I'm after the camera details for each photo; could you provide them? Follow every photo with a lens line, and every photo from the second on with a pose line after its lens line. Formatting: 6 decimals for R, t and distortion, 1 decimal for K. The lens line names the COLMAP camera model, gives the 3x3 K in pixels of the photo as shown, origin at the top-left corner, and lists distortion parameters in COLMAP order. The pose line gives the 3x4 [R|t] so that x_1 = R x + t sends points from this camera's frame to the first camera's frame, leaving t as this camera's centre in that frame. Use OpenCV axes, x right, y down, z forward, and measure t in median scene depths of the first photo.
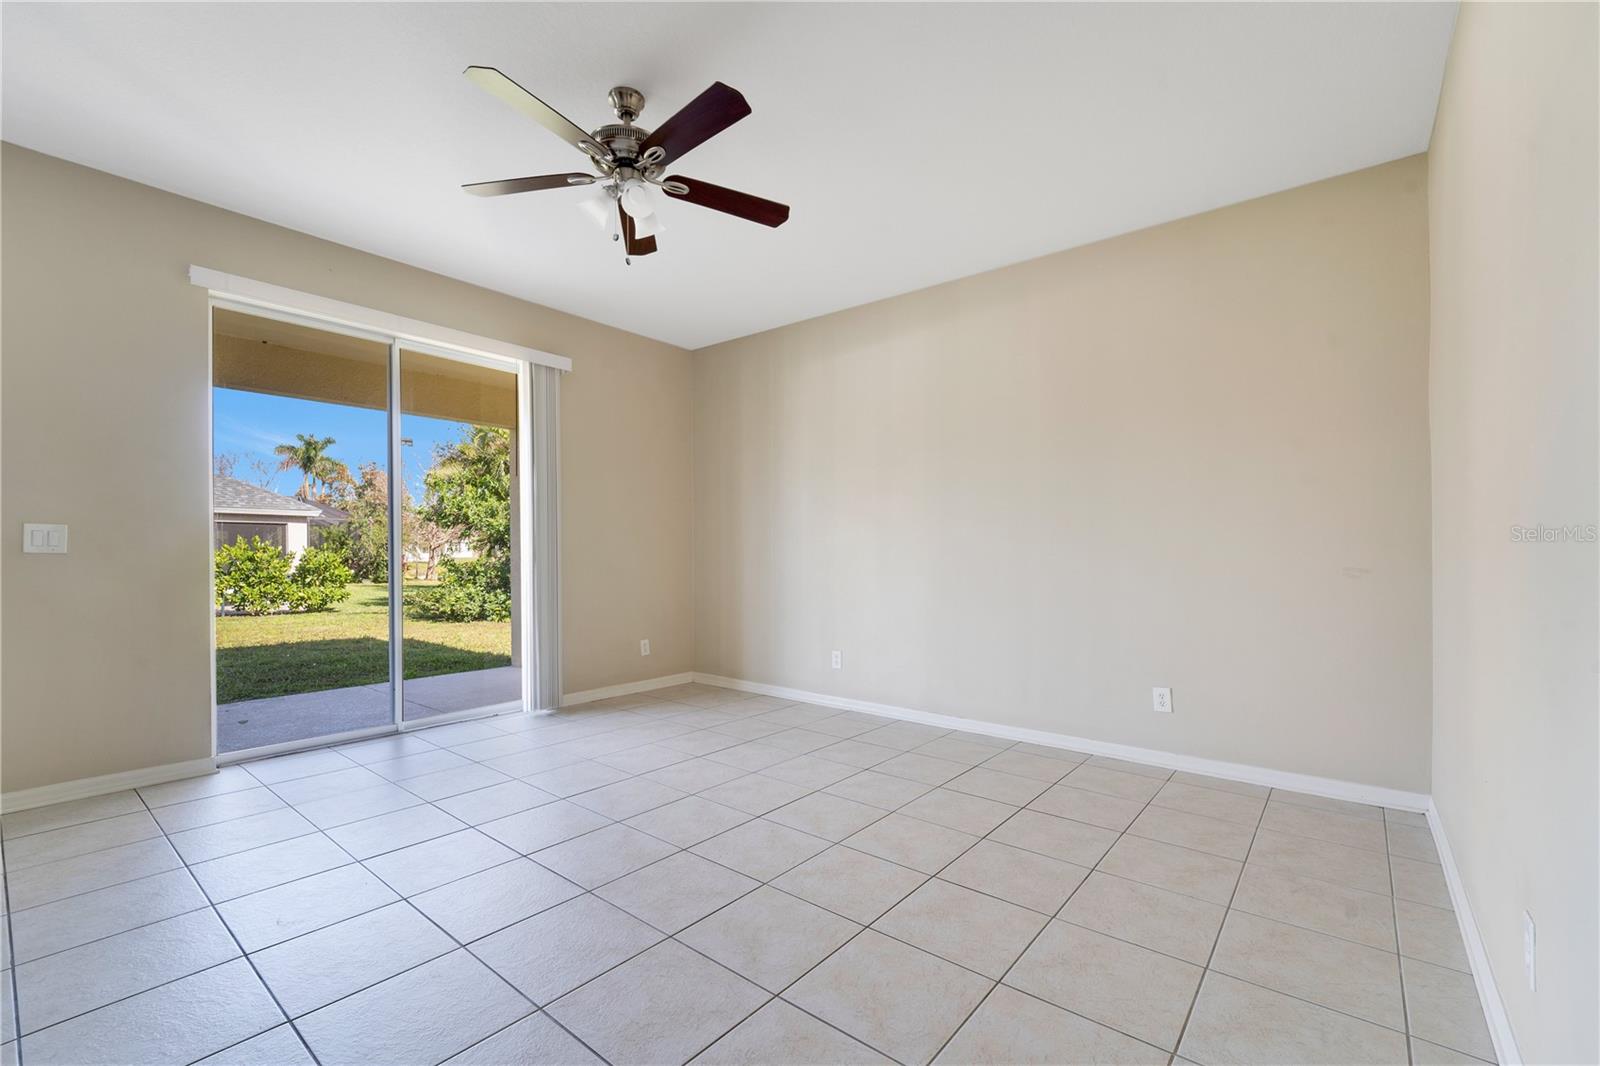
lens RADIAL K [[686.6, 0, 806.6], [0, 686.6, 565.8], [0, 0, 1]] dist [-0.008900, -0.000129]
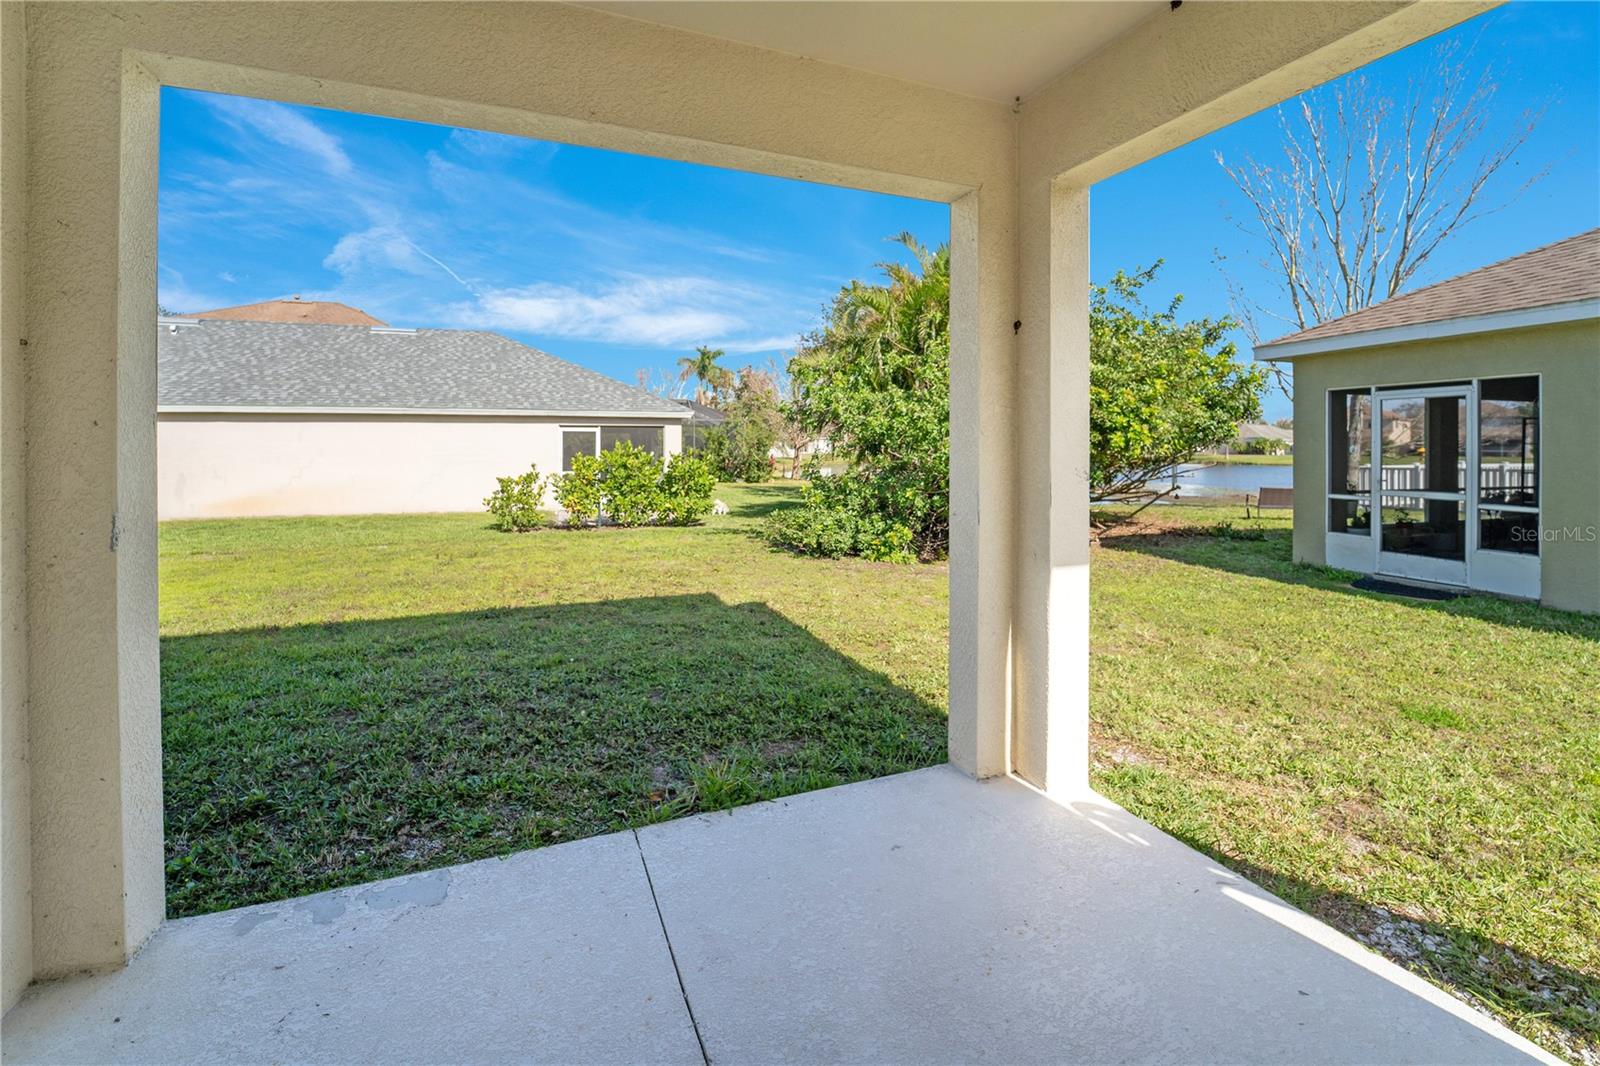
lens RADIAL K [[708.4, 0, 795.3], [0, 708.4, 524.2], [0, 0, 1]] dist [-0.001933, -0.011522]
pose [[0.875975, 0.049549, -0.479805, -0.138020], [-0.007415, 0.995976, 0.089315, -0.018107], [0.482300, -0.074680, 0.872817, 0.256966]]
